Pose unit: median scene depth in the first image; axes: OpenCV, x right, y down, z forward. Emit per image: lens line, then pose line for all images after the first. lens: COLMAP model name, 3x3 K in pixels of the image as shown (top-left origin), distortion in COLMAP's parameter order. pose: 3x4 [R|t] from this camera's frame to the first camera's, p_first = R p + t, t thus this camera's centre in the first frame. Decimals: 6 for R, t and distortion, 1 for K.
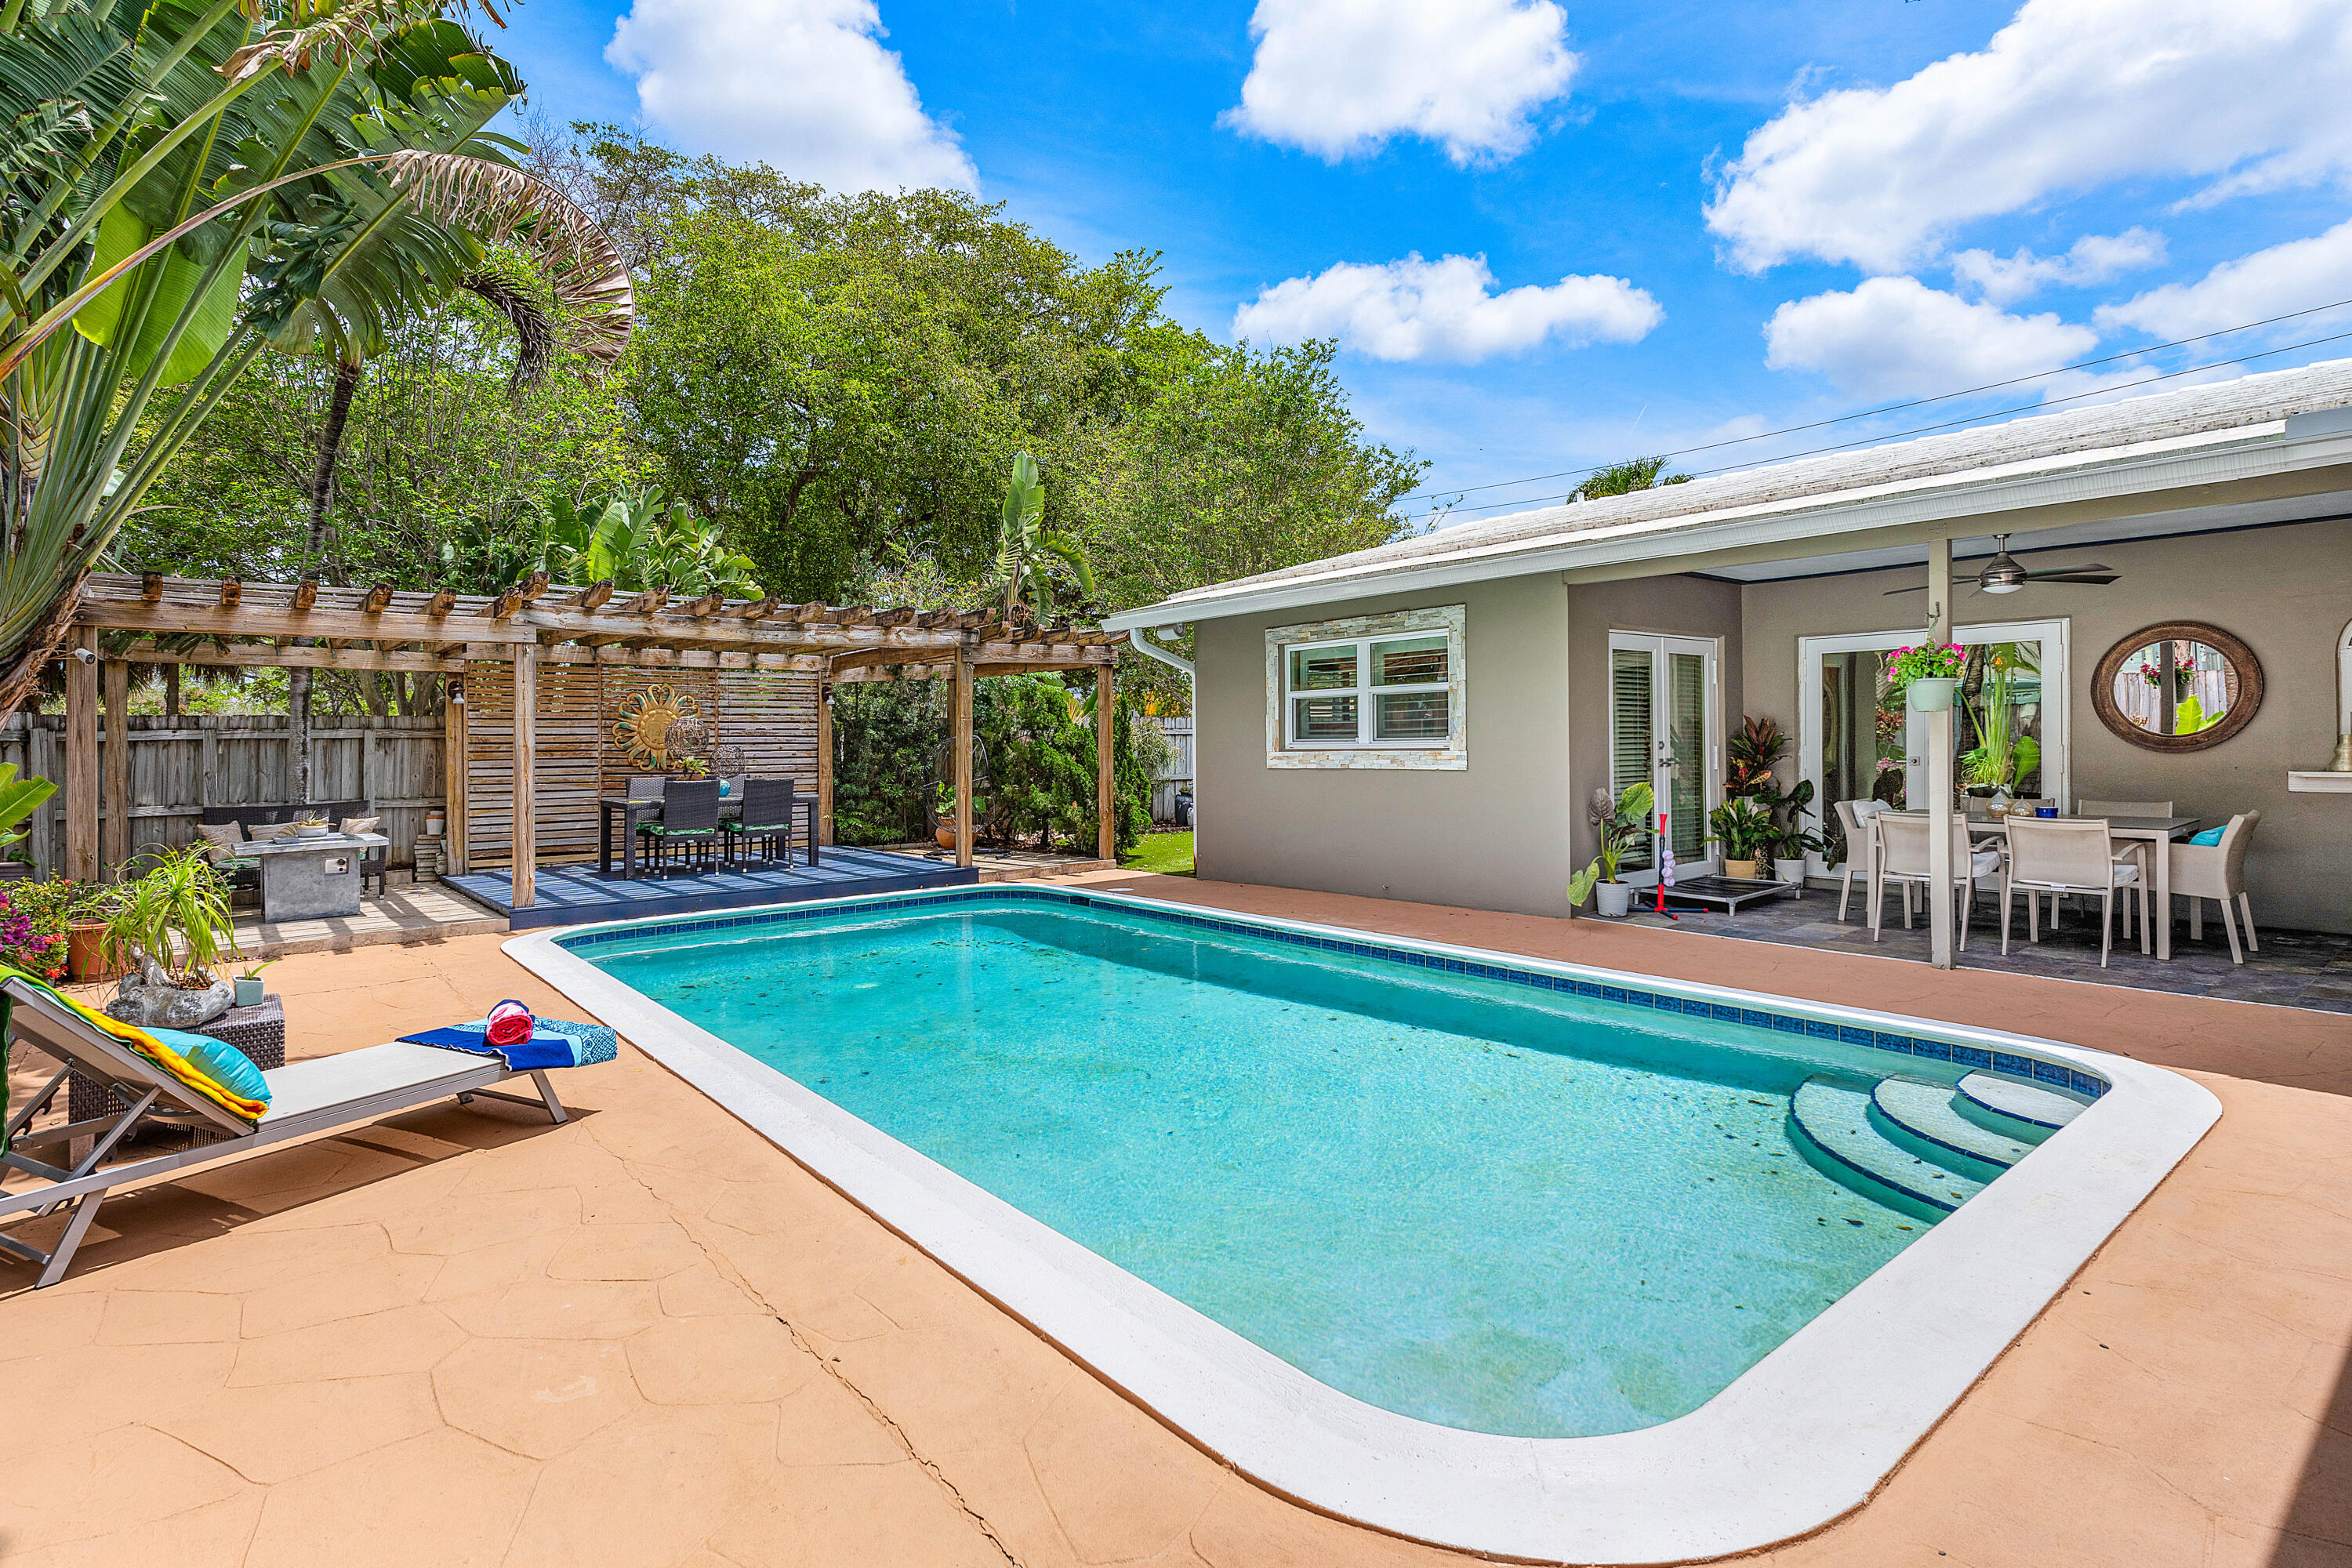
lens RADIAL K [[1170.2, 0, 1168.0], [0, 1170.2, 739.2], [0, 0, 1]] dist [-0.000090, 0.000757]
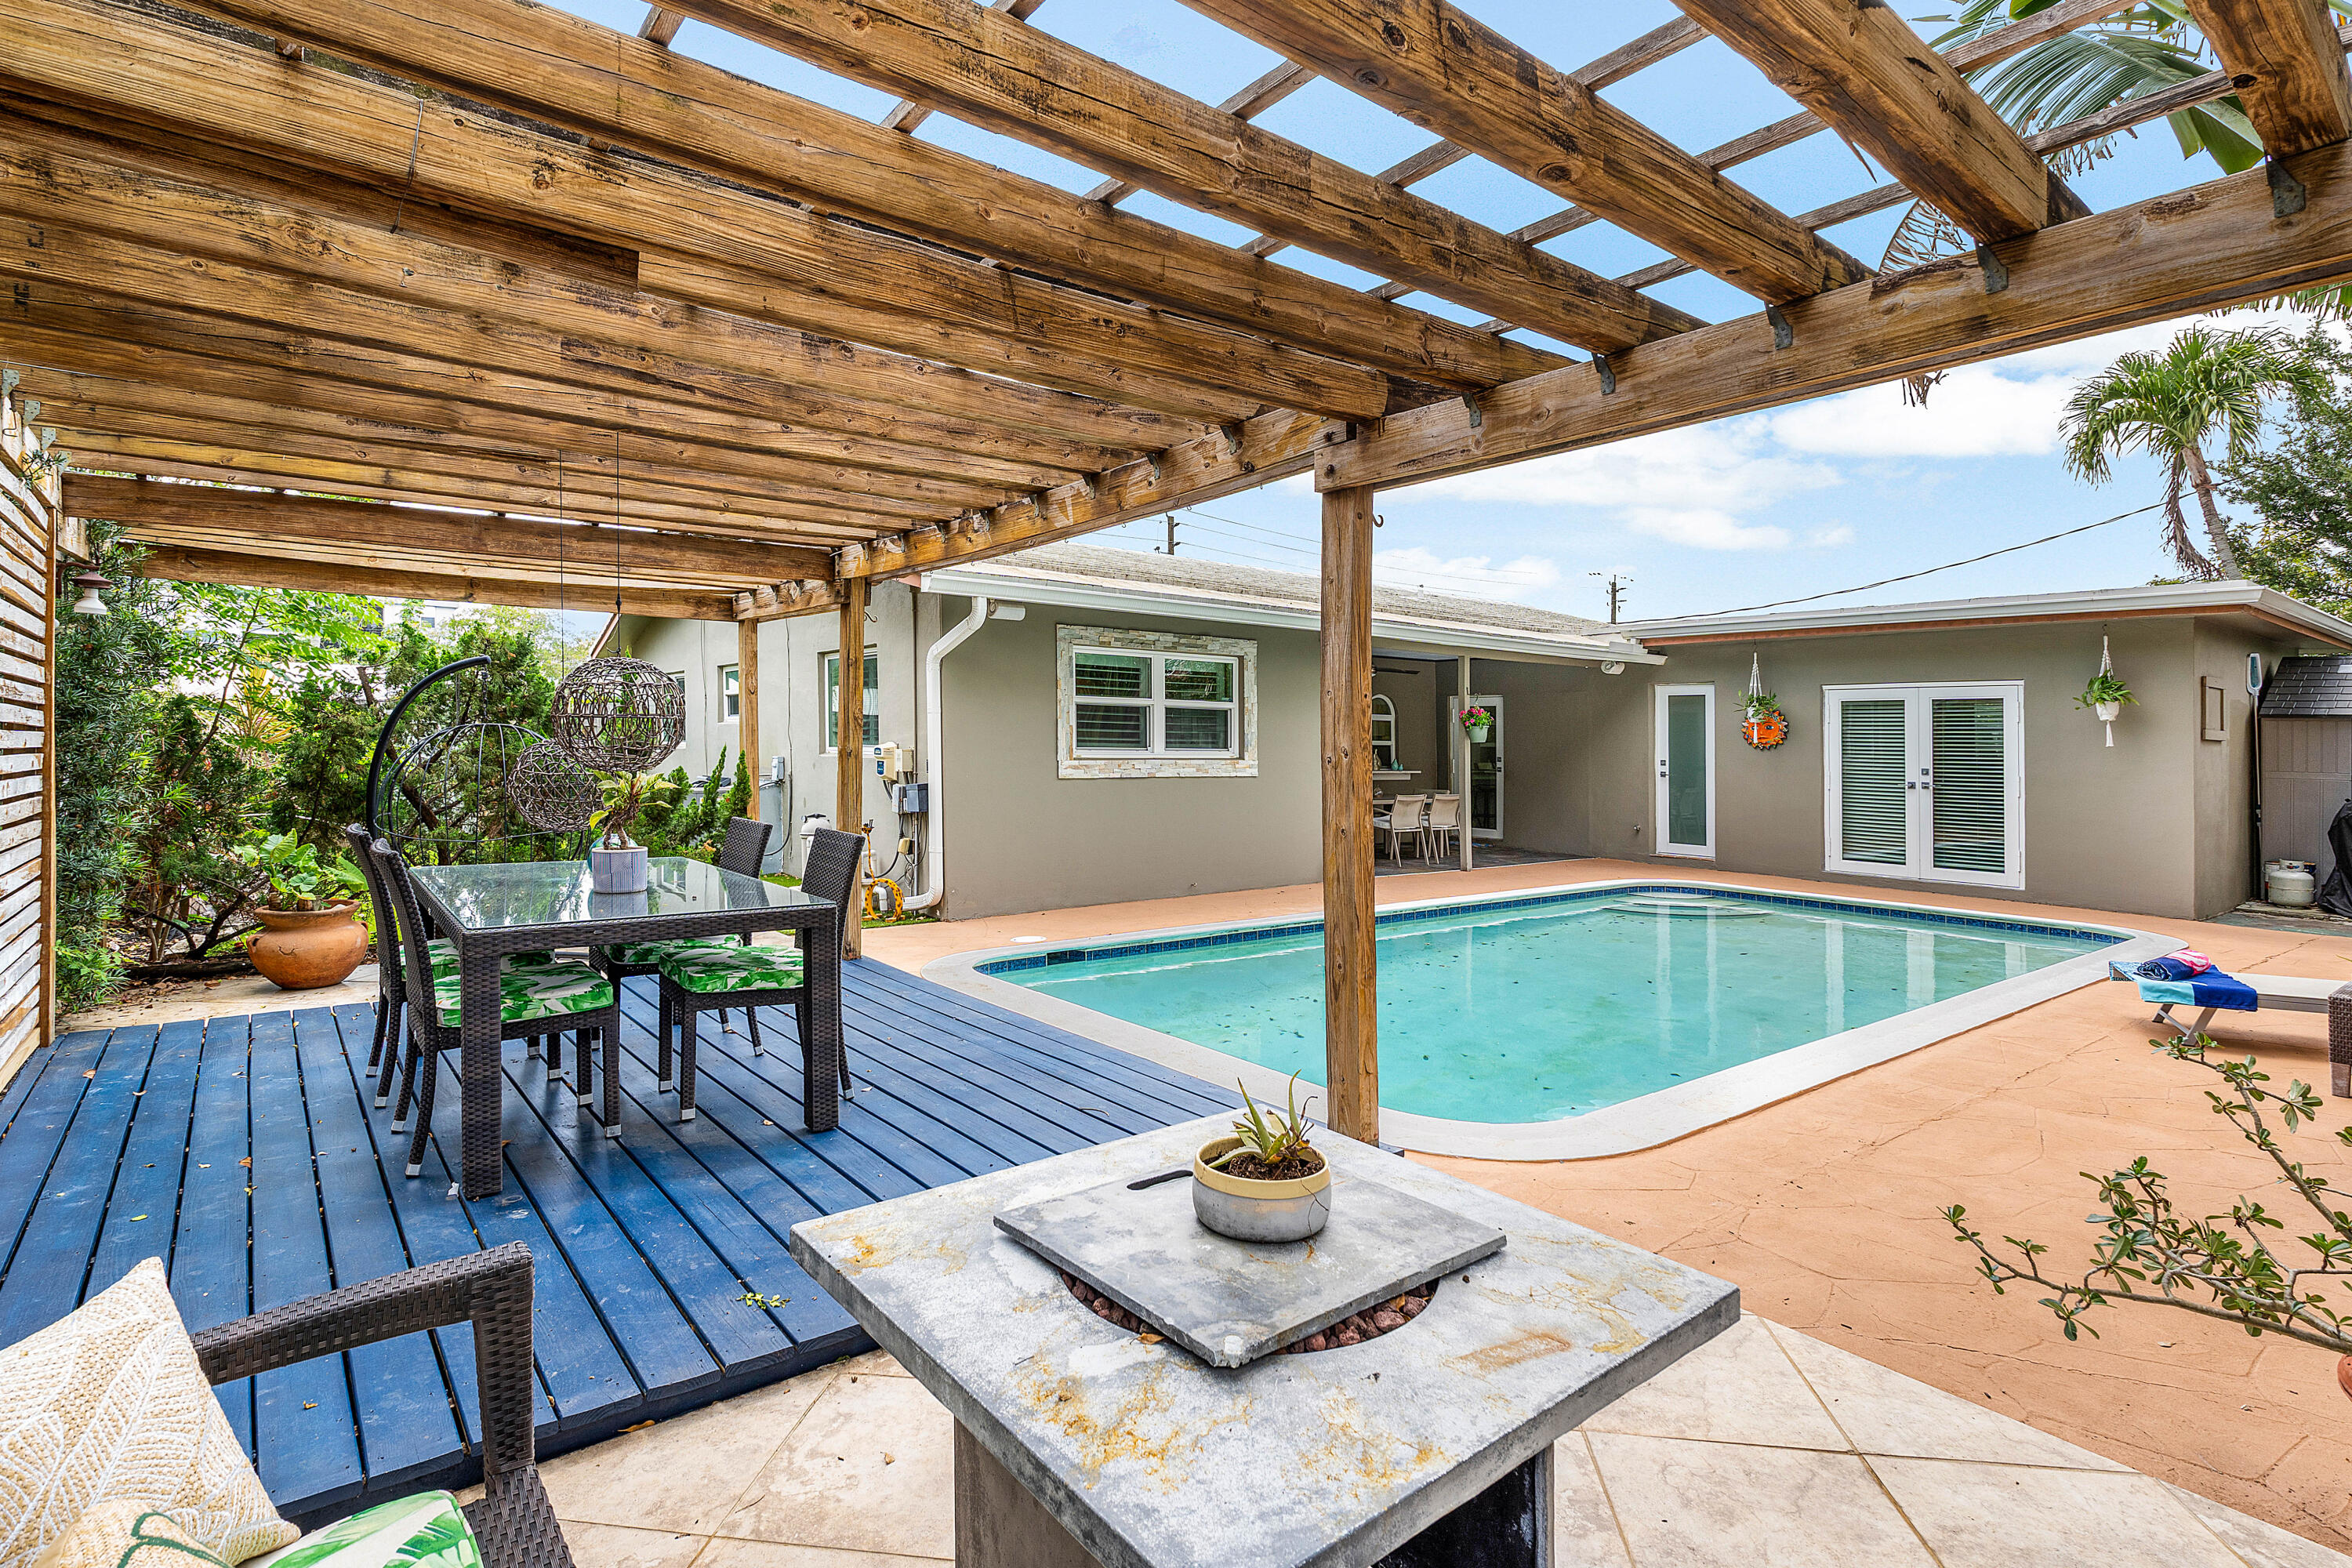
lens RADIAL K [[1169.5, 0, 1165.8], [0, 1169.5, 708.3], [0, 0, 1]] dist [-0.002604, -0.001146]
pose [[0.024727, 0.039969, 0.998895, -0.754443], [-0.023830, 0.998940, -0.039381, 0.004549], [-0.999410, -0.022830, 0.025653, 0.823046]]
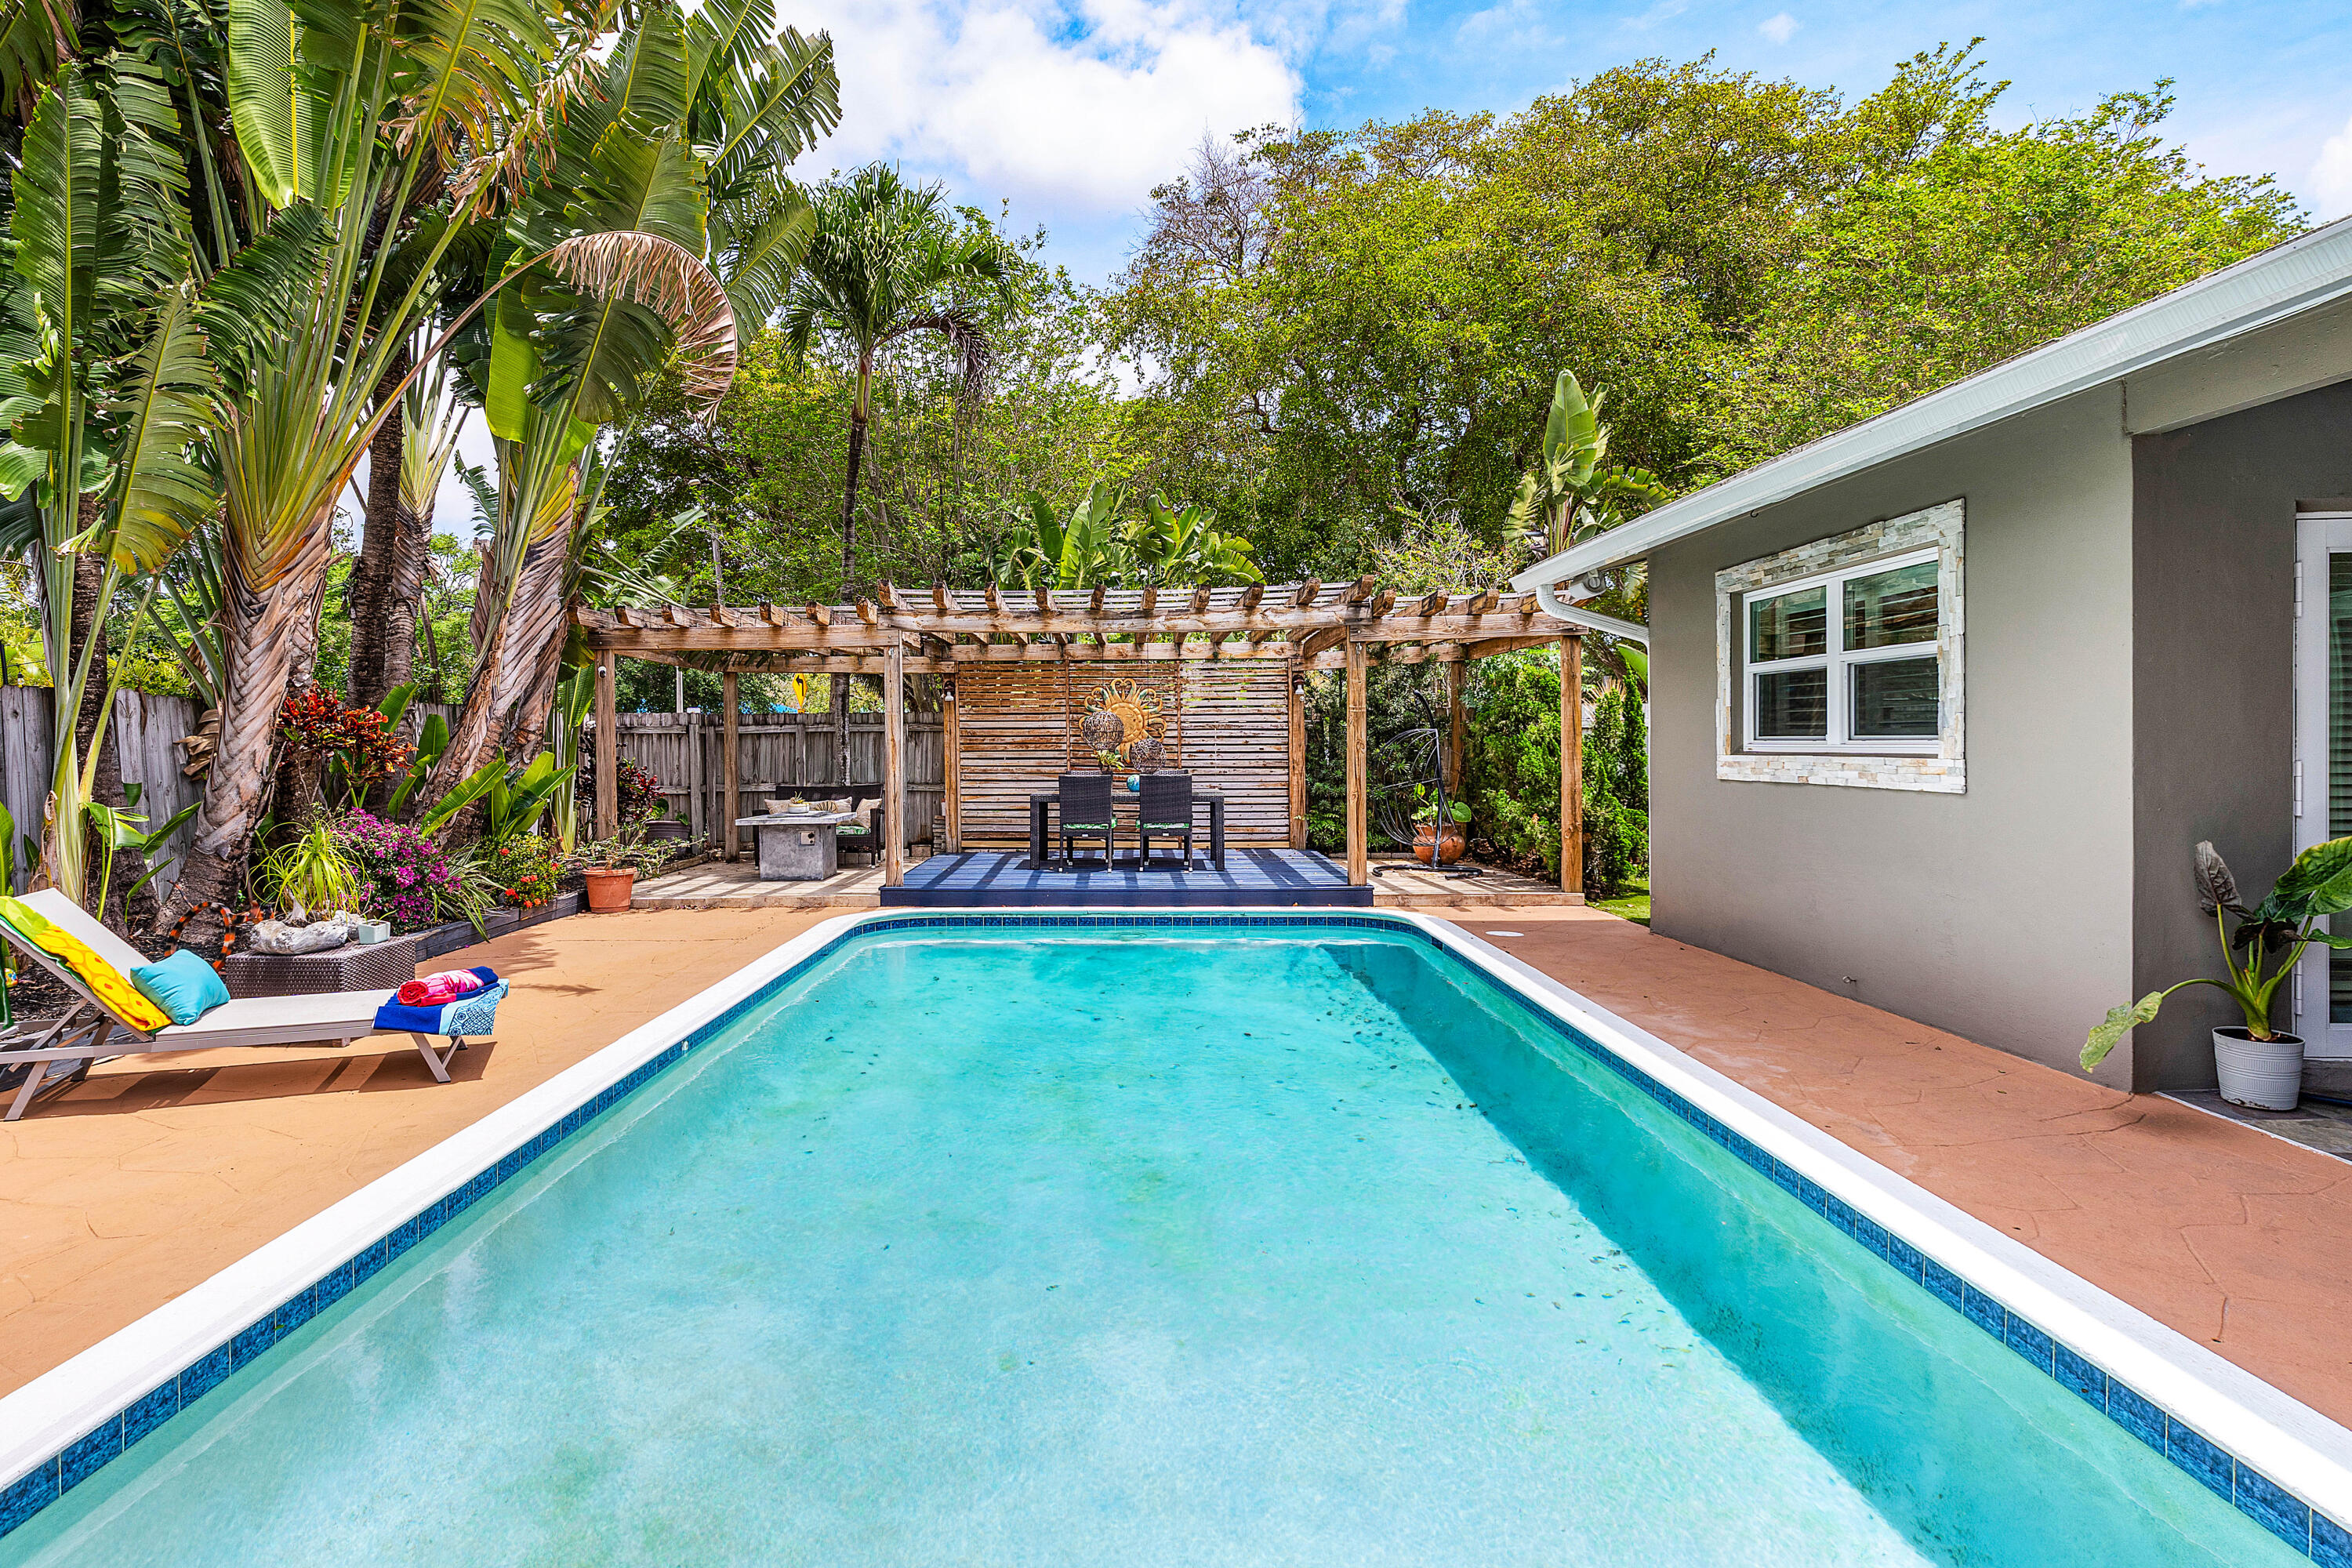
lens RADIAL K [[1214.4, 0, 1009.2], [0, 1214.4, 755.4], [0, 0, 1]] dist [-0.000355, 0.001439]
pose [[0.727630, 0.015335, -0.685798, 0.248298], [-0.000513, 0.999762, 0.021811, -0.003613], [0.685969, -0.015518, 0.727465, 0.199098]]
